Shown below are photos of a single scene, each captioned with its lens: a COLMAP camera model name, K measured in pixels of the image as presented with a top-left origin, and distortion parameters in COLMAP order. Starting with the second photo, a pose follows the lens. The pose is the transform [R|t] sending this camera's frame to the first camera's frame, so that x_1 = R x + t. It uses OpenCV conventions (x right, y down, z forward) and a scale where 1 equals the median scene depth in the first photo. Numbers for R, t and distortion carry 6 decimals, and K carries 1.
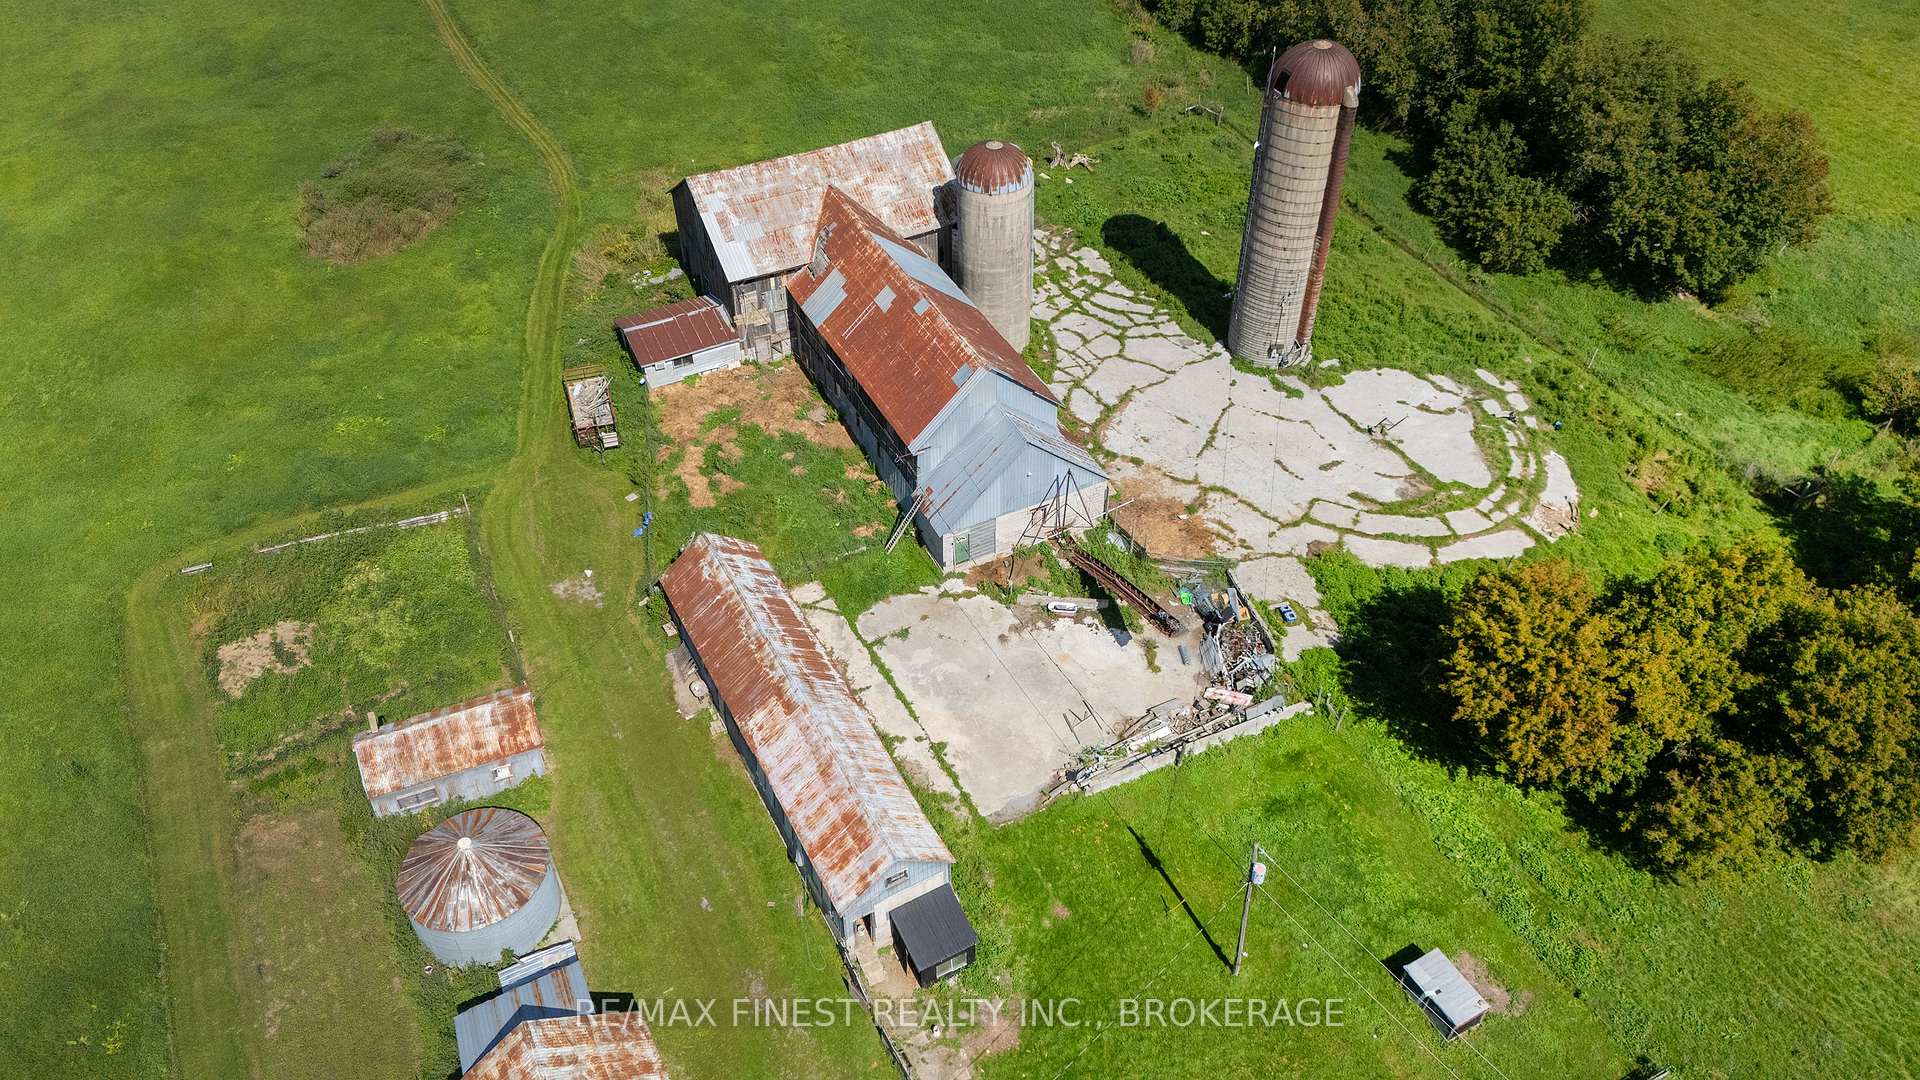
lens RADIAL K [[1401.0, 0, 956.4], [0, 1401.0, 551.9], [0, 0, 1]] dist [0.041278, -0.002814]
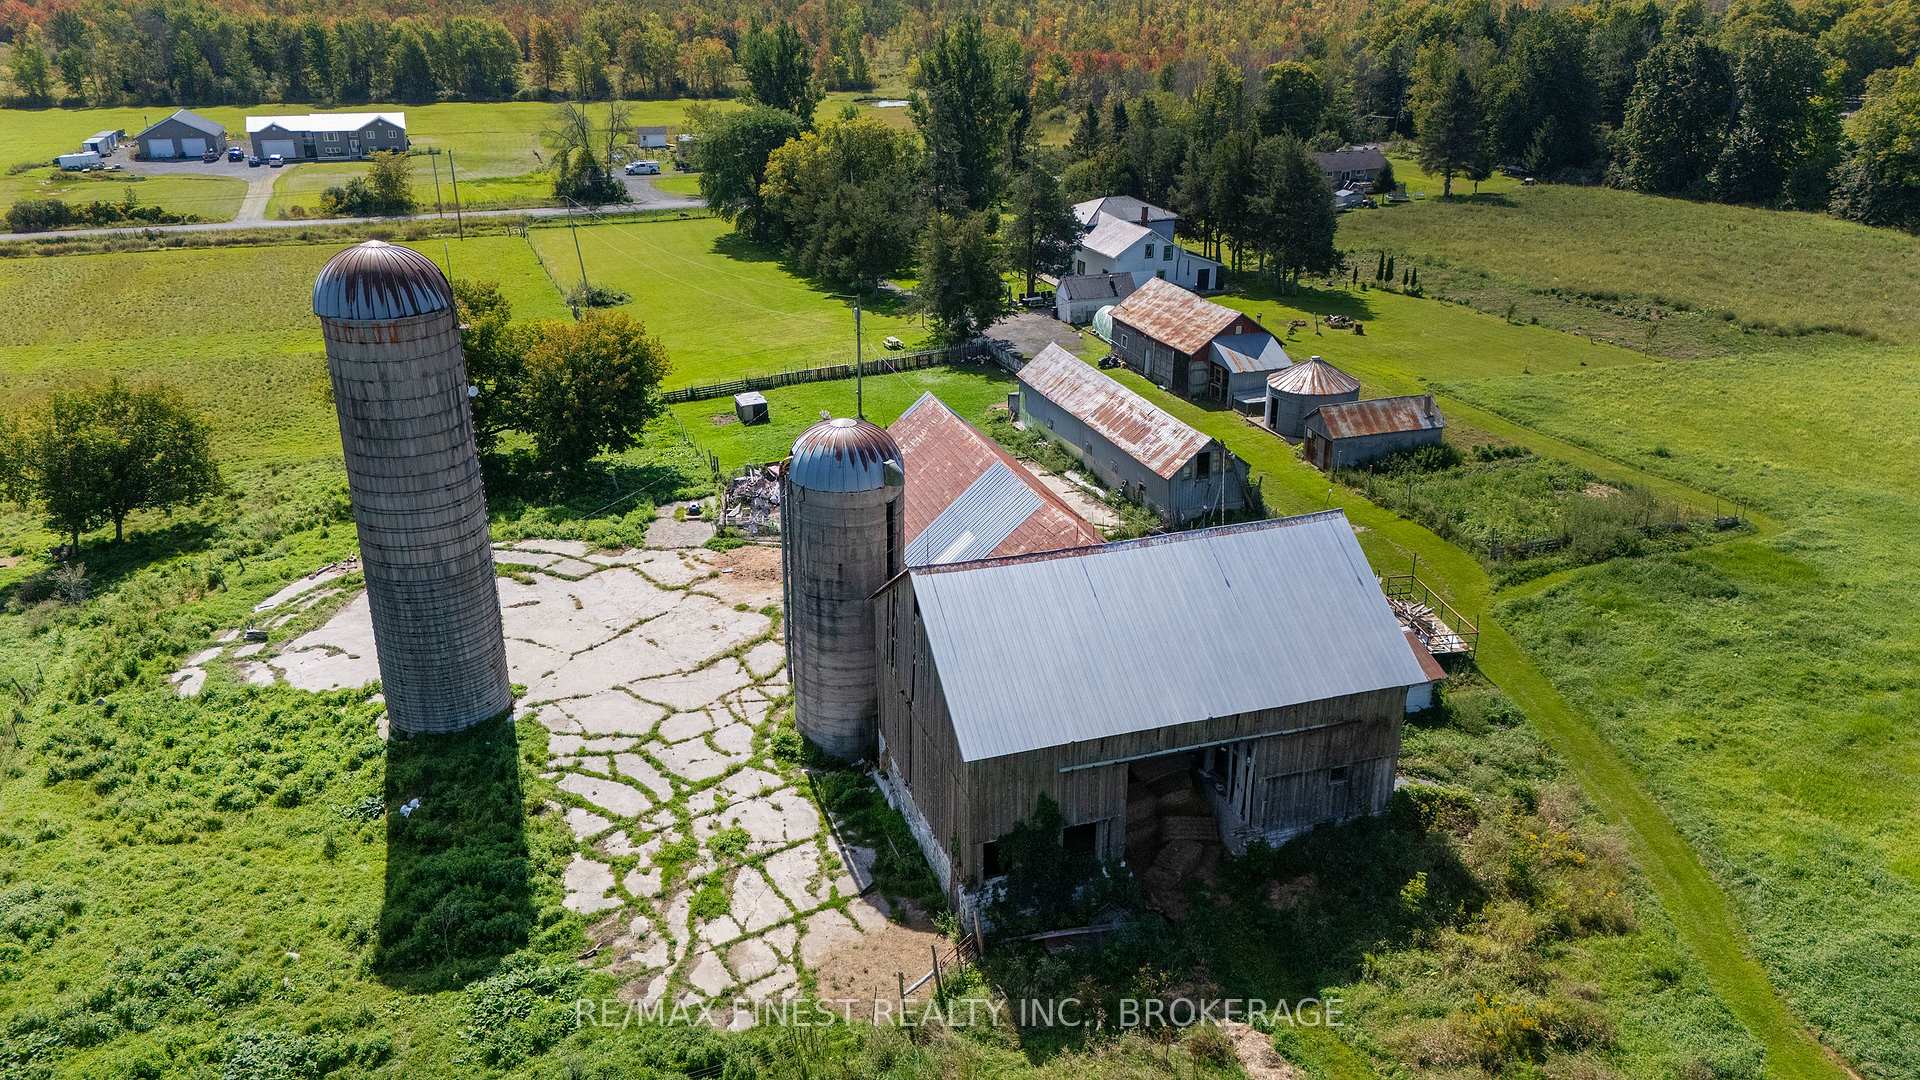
lens RADIAL K [[1401.0, 0, 956.4], [0, 1401.0, 551.9], [0, 0, 1]] dist [0.041278, -0.002814]
pose [[-0.989765, -0.041897, 0.136416, -0.113967], [0.107711, 0.407739, 0.906723, -0.827486], [-0.093611, 0.912137, -0.399054, 1.285233]]
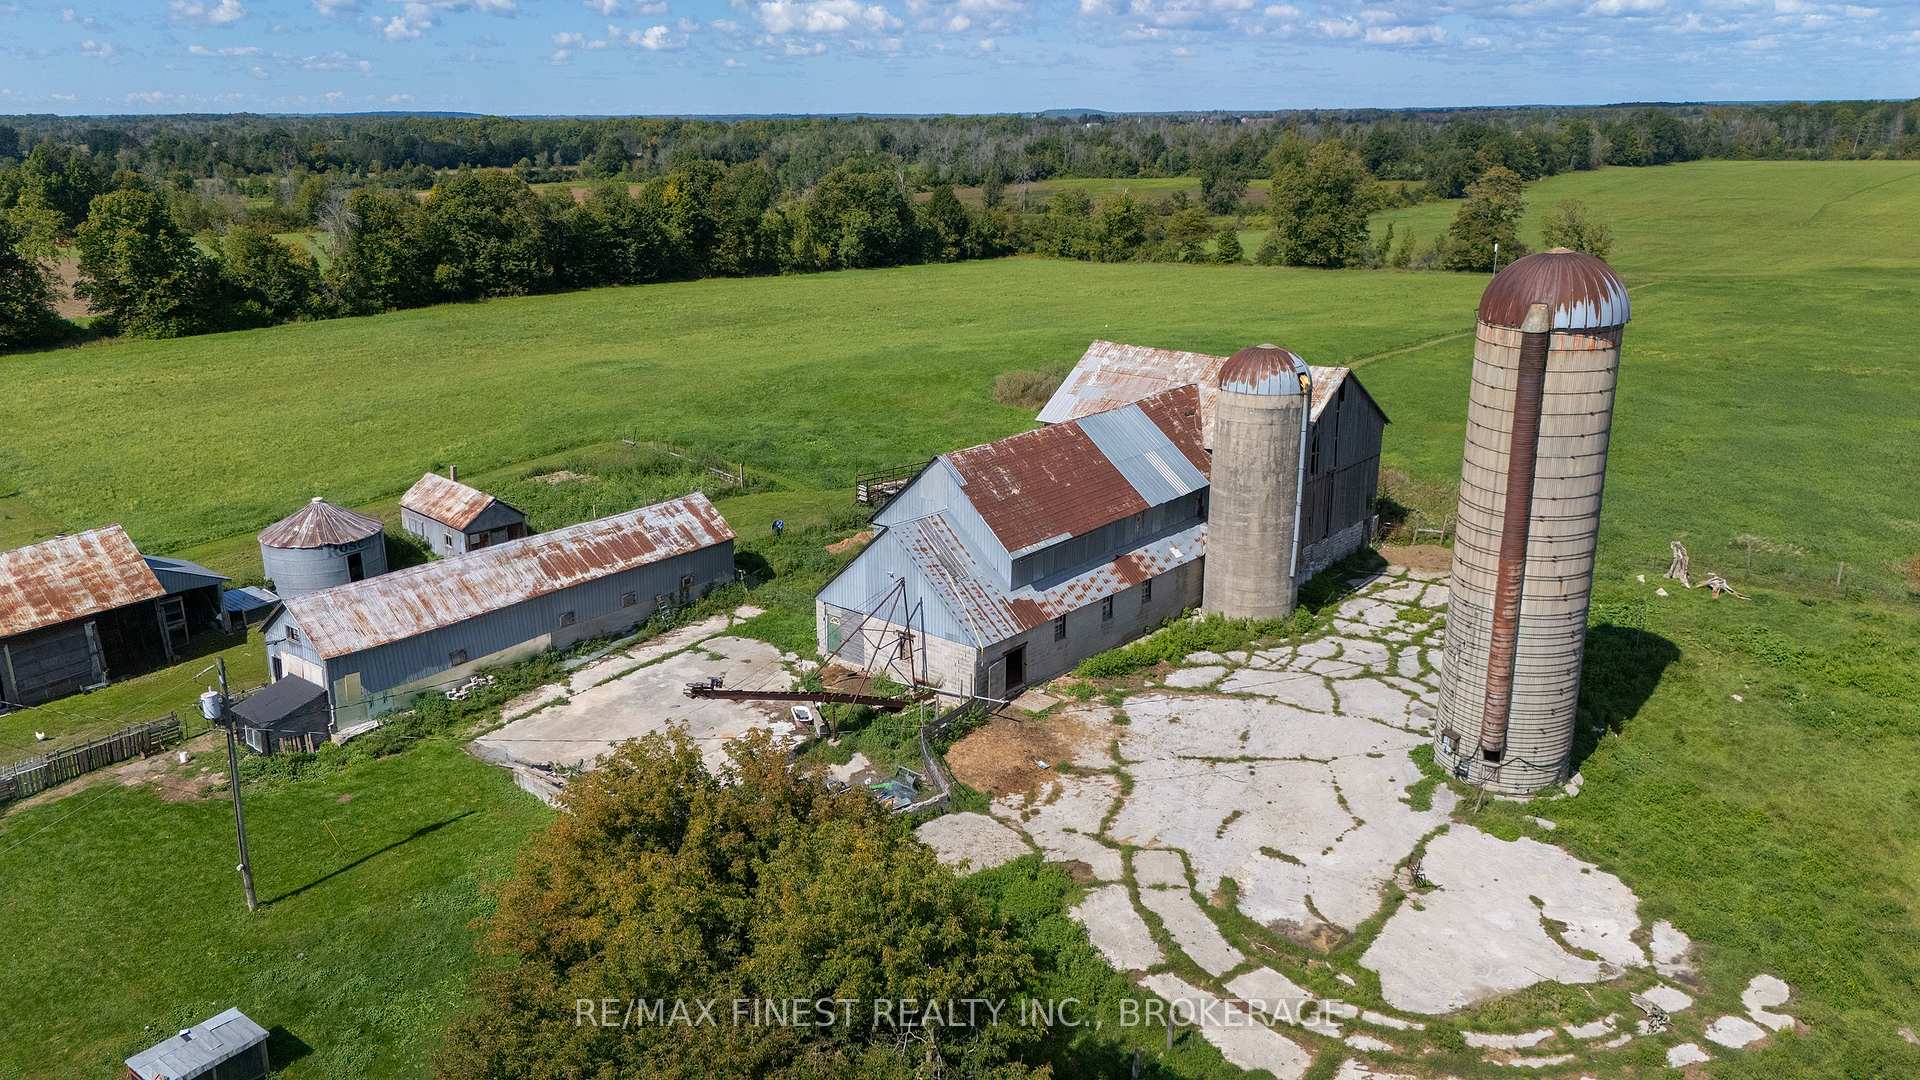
lens RADIAL K [[1447.7, 0, 960.0], [0, 1447.7, 540.0], [0, 0, 1]] dist [0.044266, -0.002935]
pose [[0.388646, 0.278648, -0.878243, 0.717766], [-0.625895, 0.779342, -0.029707, -0.062144], [0.676173, 0.561233, 0.477292, 0.532444]]
